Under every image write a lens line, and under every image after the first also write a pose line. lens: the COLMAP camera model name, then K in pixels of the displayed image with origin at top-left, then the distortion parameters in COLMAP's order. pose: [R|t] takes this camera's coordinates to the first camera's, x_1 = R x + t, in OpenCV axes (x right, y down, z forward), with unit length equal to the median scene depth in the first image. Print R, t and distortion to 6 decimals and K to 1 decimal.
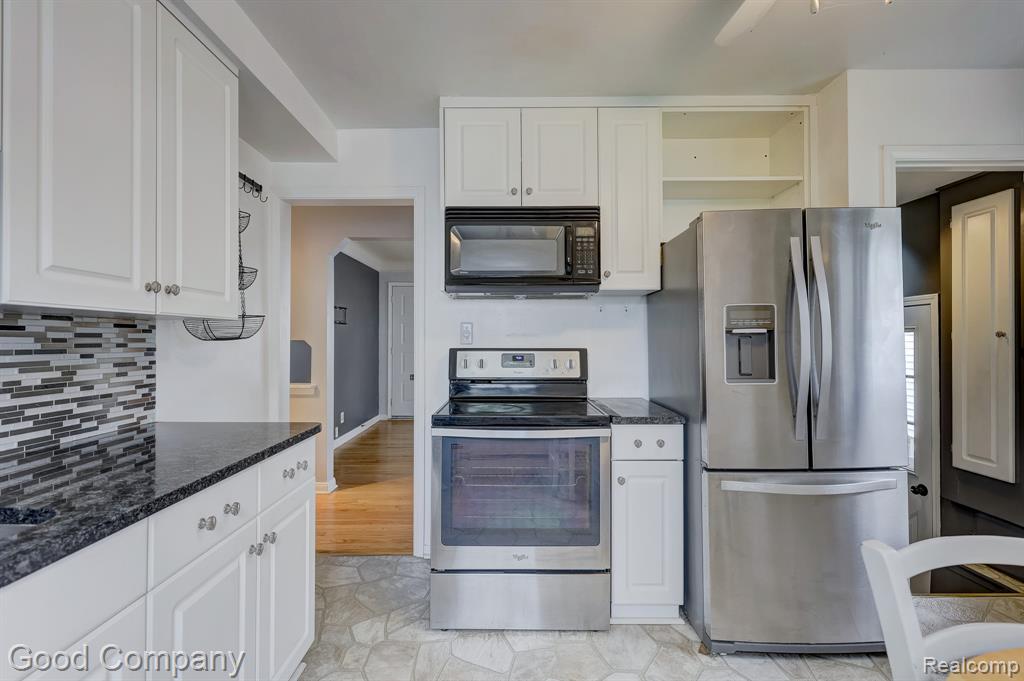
lens RADIAL K [[469.3, 0, 513.7], [0, 469.3, 338.4], [0, 0, 1]] dist [0.012317, 0.000391]
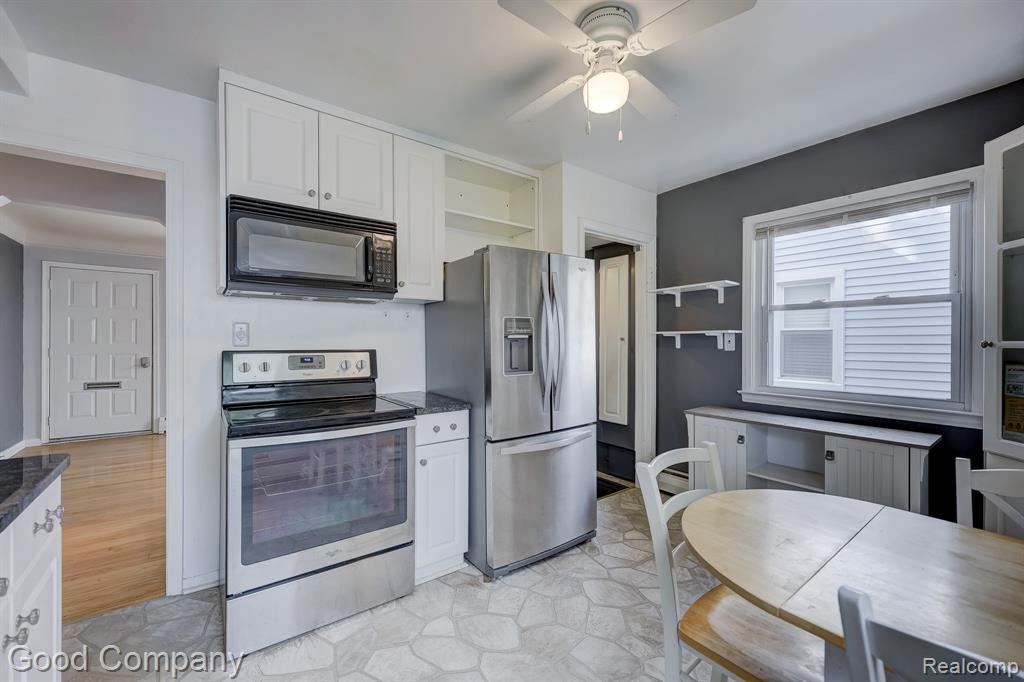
lens RADIAL K [[426.6, 0, 514.5], [0, 426.6, 341.4], [0, 0, 1]] dist [0.004173, -0.000697]
pose [[0.795727, 0.002018, 0.605652, -0.237894], [-0.007817, 0.999945, 0.006939, -0.009175], [-0.605605, -0.010256, 0.795699, 0.016764]]
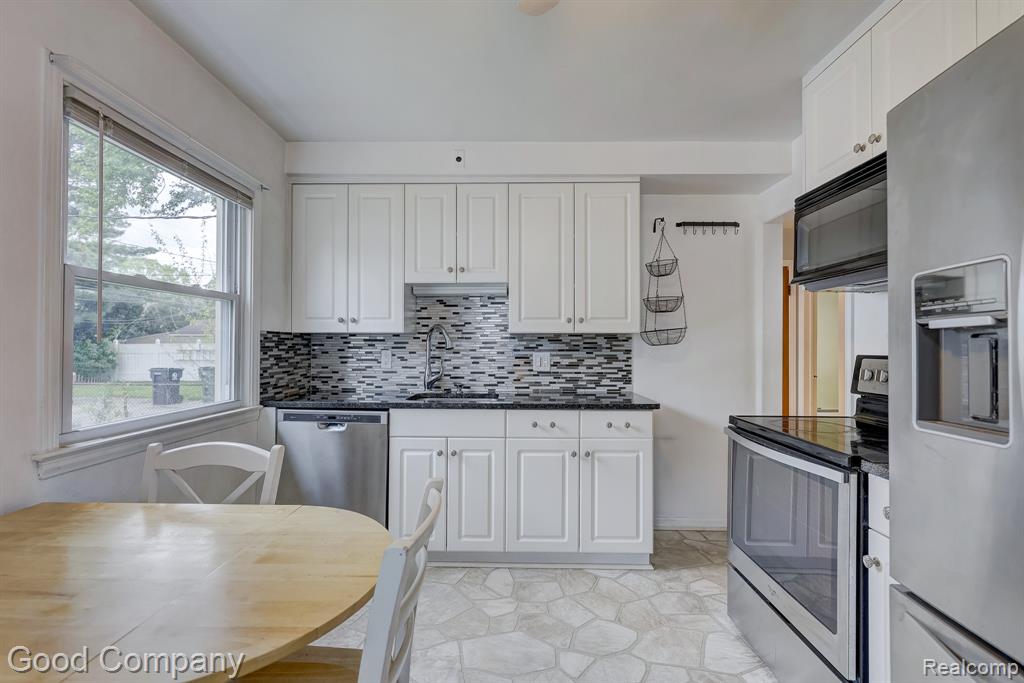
lens RADIAL K [[469.3, 0, 510.4], [0, 469.3, 342.8], [0, 0, 1]] dist [0.012317, 0.000391]
pose [[-0.025921, -0.008928, -0.999624, 0.894689], [0.001069, 0.999959, -0.008958, 0.007955], [0.999663, -0.001300, -0.025910, 0.525785]]
